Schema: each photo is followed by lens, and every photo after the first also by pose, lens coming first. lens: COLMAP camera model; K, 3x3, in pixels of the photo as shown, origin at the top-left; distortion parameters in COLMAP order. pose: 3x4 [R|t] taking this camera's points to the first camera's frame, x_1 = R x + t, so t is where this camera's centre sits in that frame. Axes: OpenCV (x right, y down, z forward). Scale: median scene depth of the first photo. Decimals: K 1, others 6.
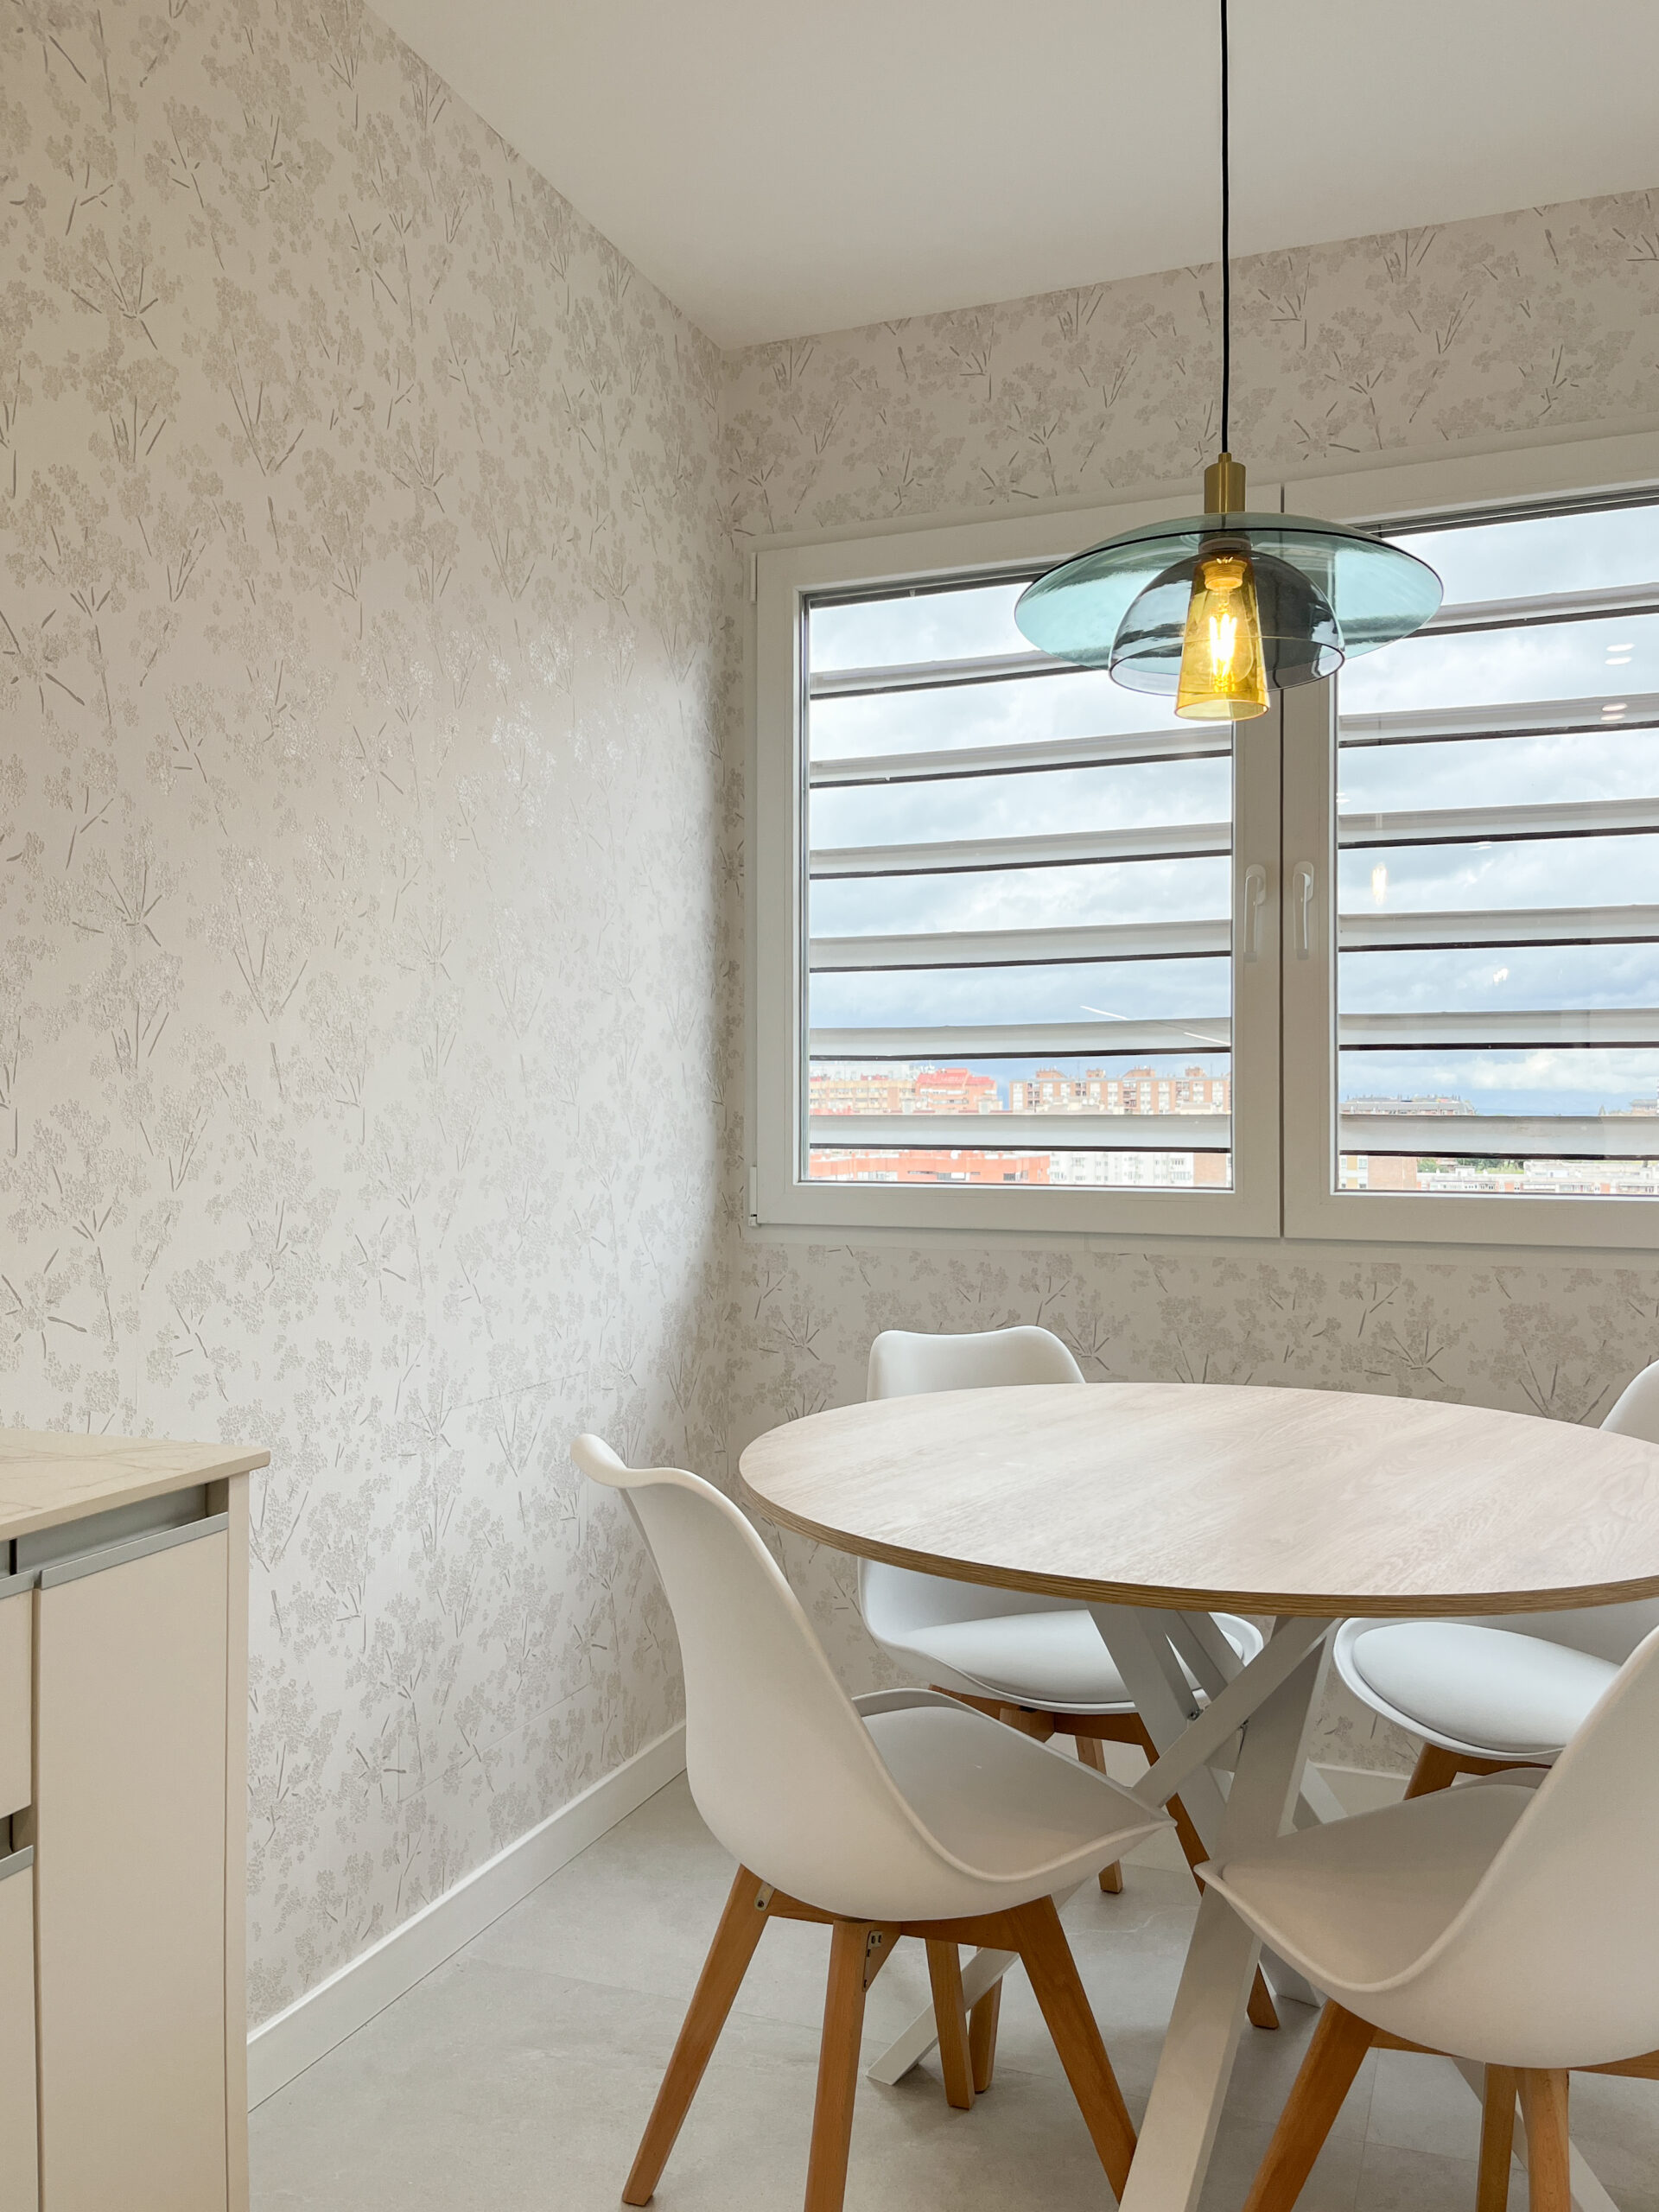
lens RADIAL K [[1683.4, 0, 826.8], [0, 1683.4, 1104.1], [0, 0, 1]] dist [0.034010, -0.055366]
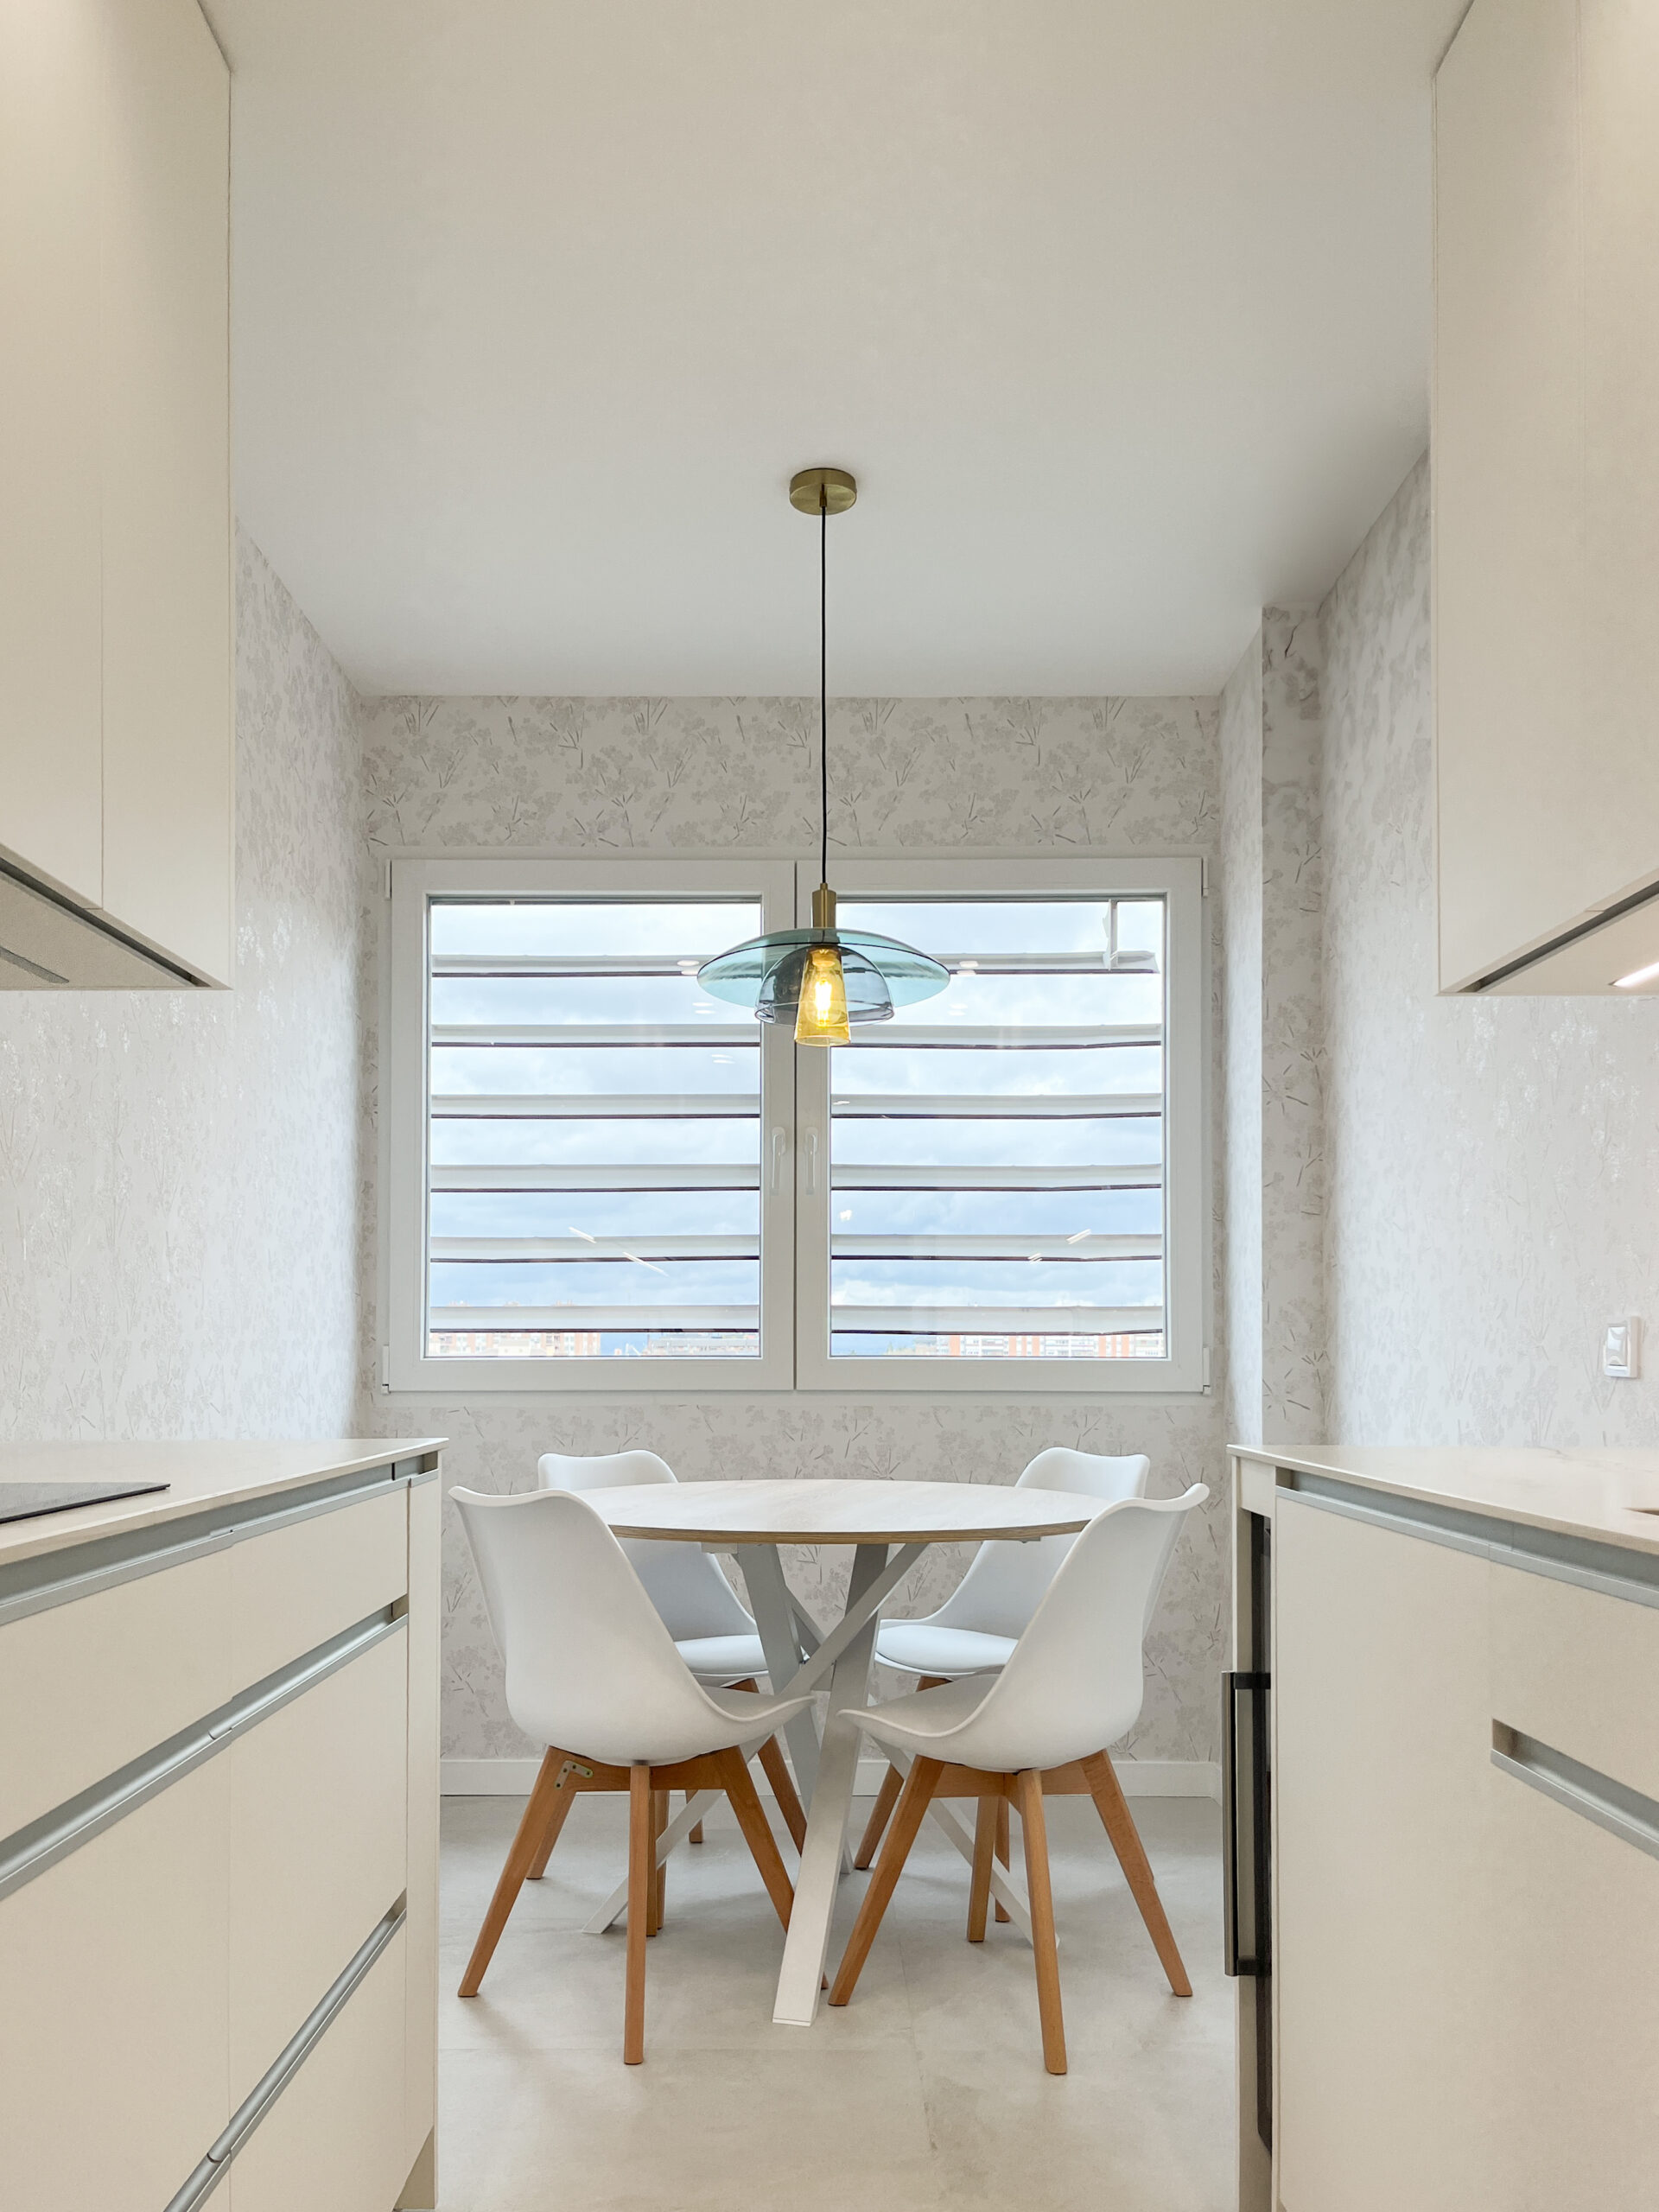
lens RADIAL K [[1683.4, 0, 811.6], [0, 1683.4, 1310.4], [0, 0, 1]] dist [0.034010, -0.055366]
pose [[0.931843, 0.006111, 0.362810, -0.244147], [-0.000956, 0.999896, -0.014384, 0.034331], [-0.362861, 0.013057, 0.931752, -0.343200]]
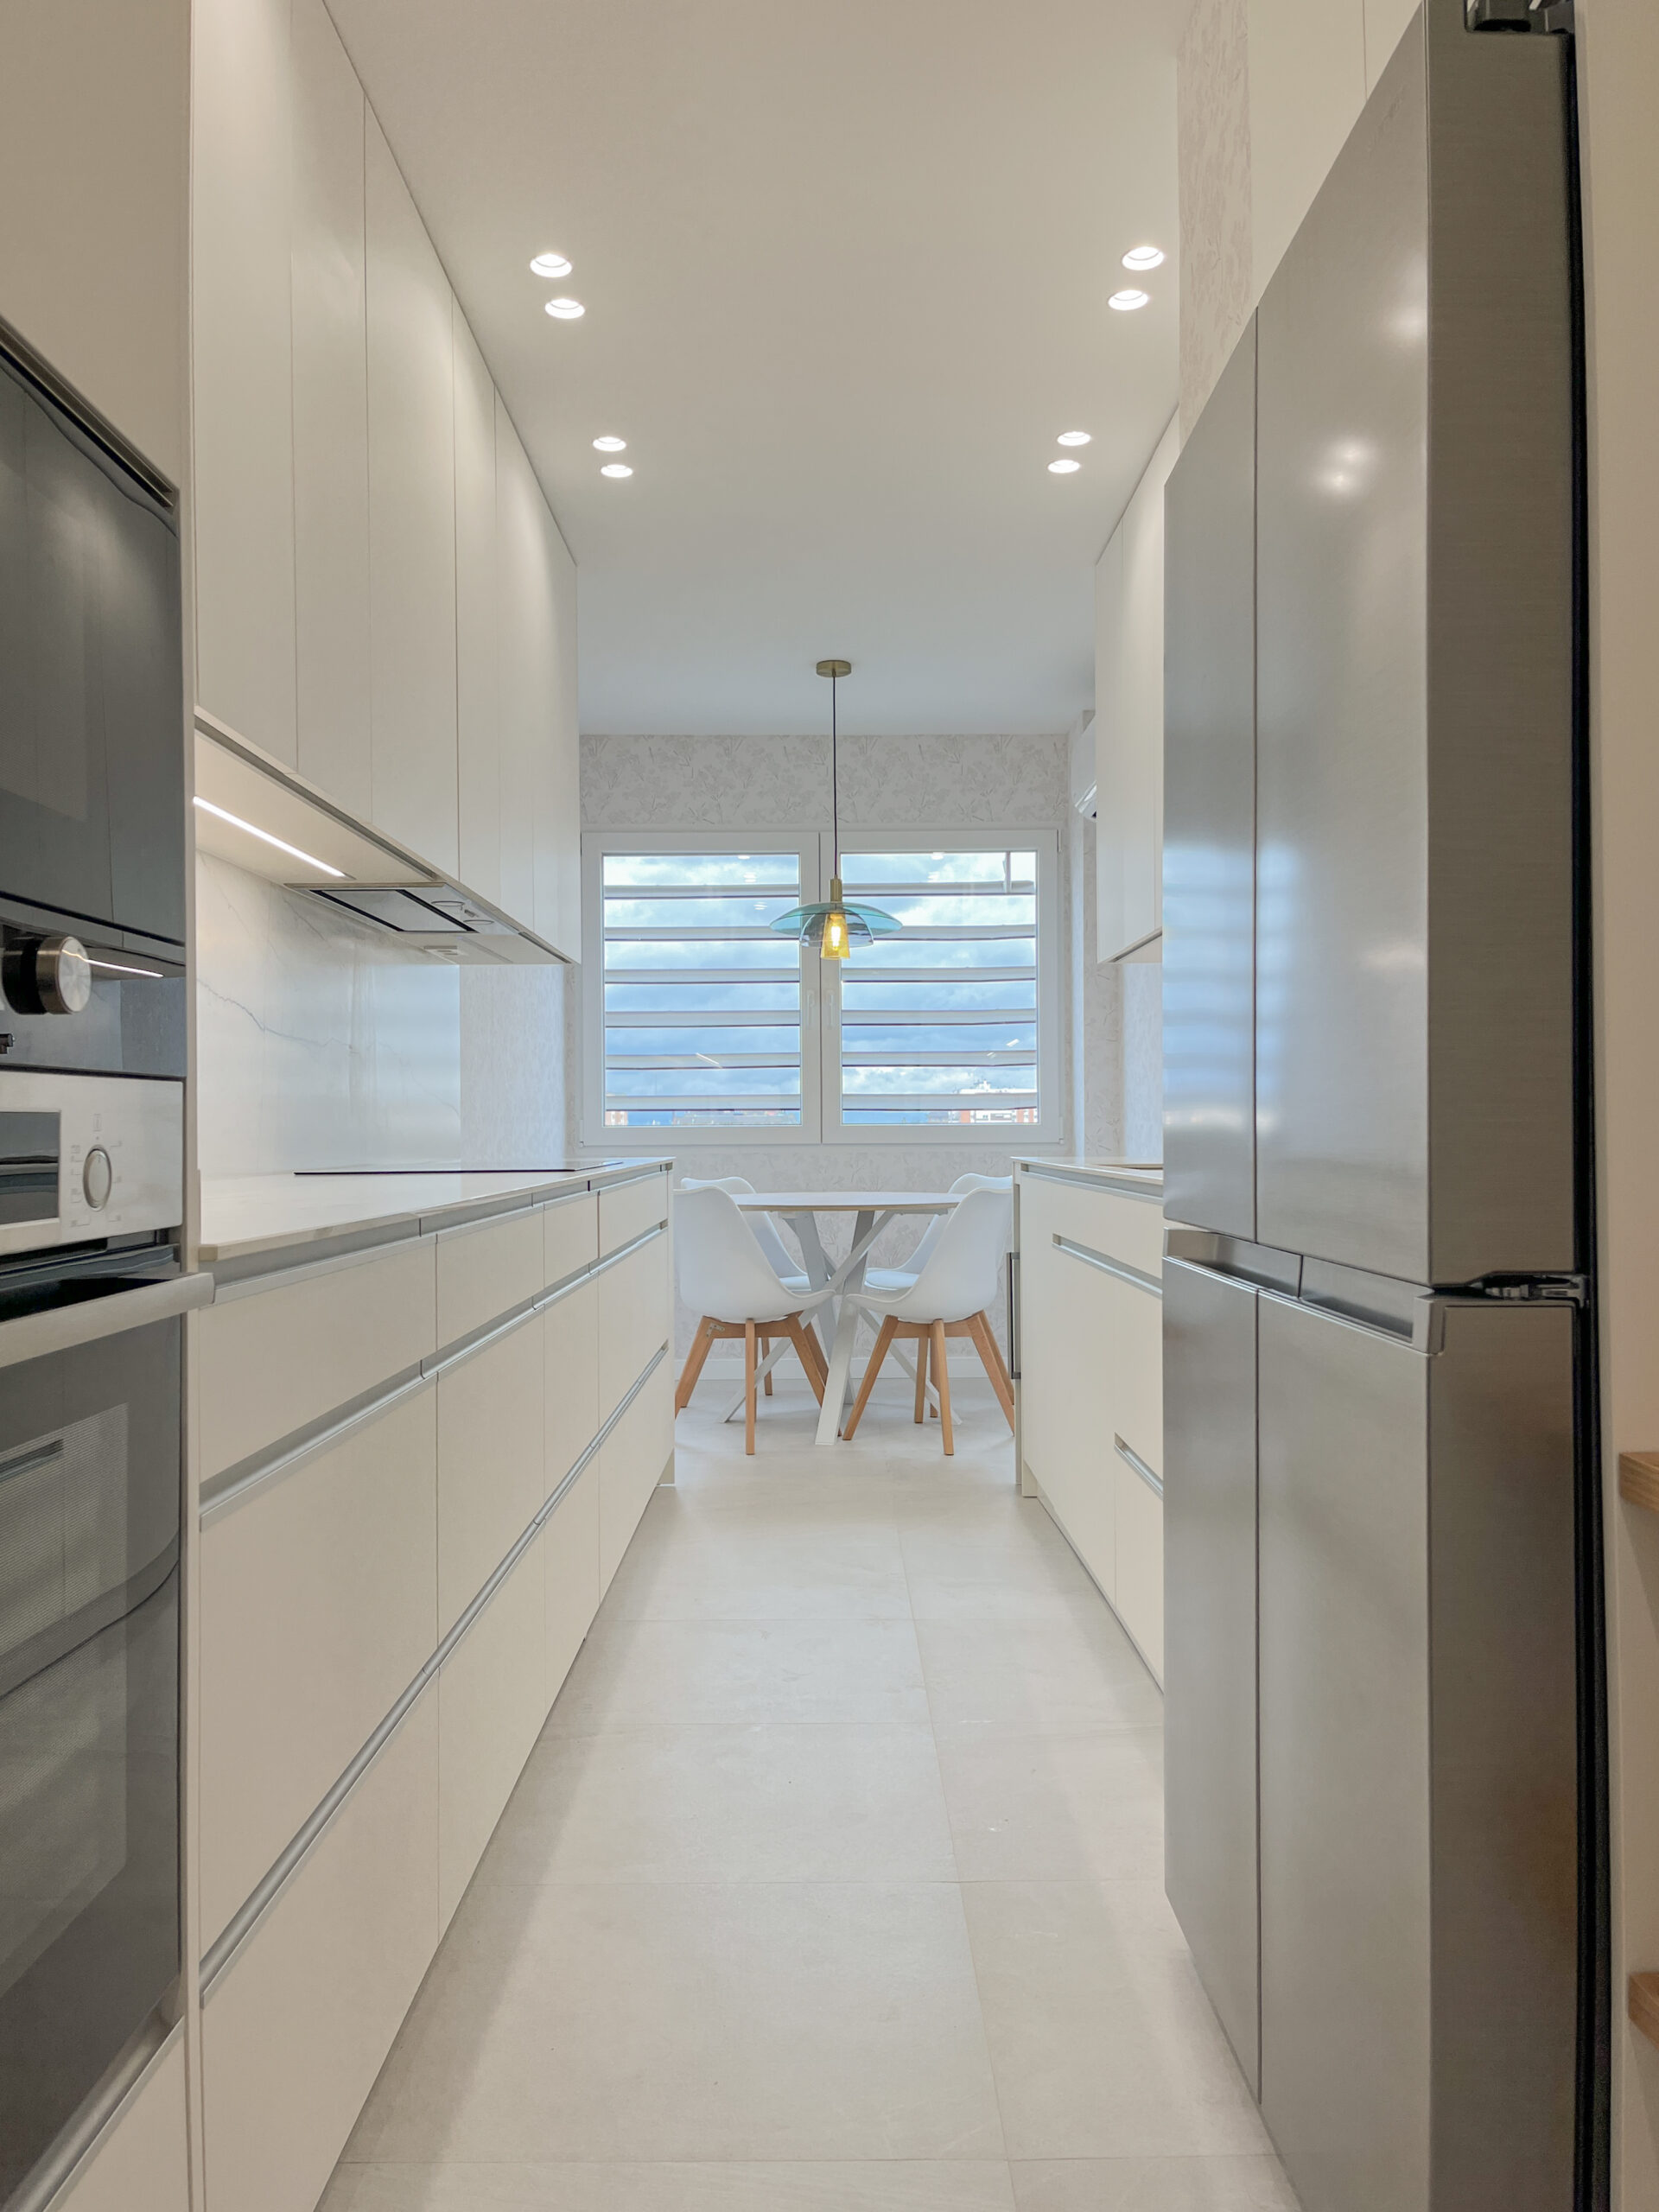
lens RADIAL K [[1683.4, 0, 833.9], [0, 1683.4, 1113.5], [0, 0, 1]] dist [0.034010, -0.055366]
pose [[0.930428, -0.006821, 0.366410, -0.630696], [0.006696, 0.999976, 0.001612, 0.034376], [-0.366413, 0.000954, 0.930452, -1.322181]]
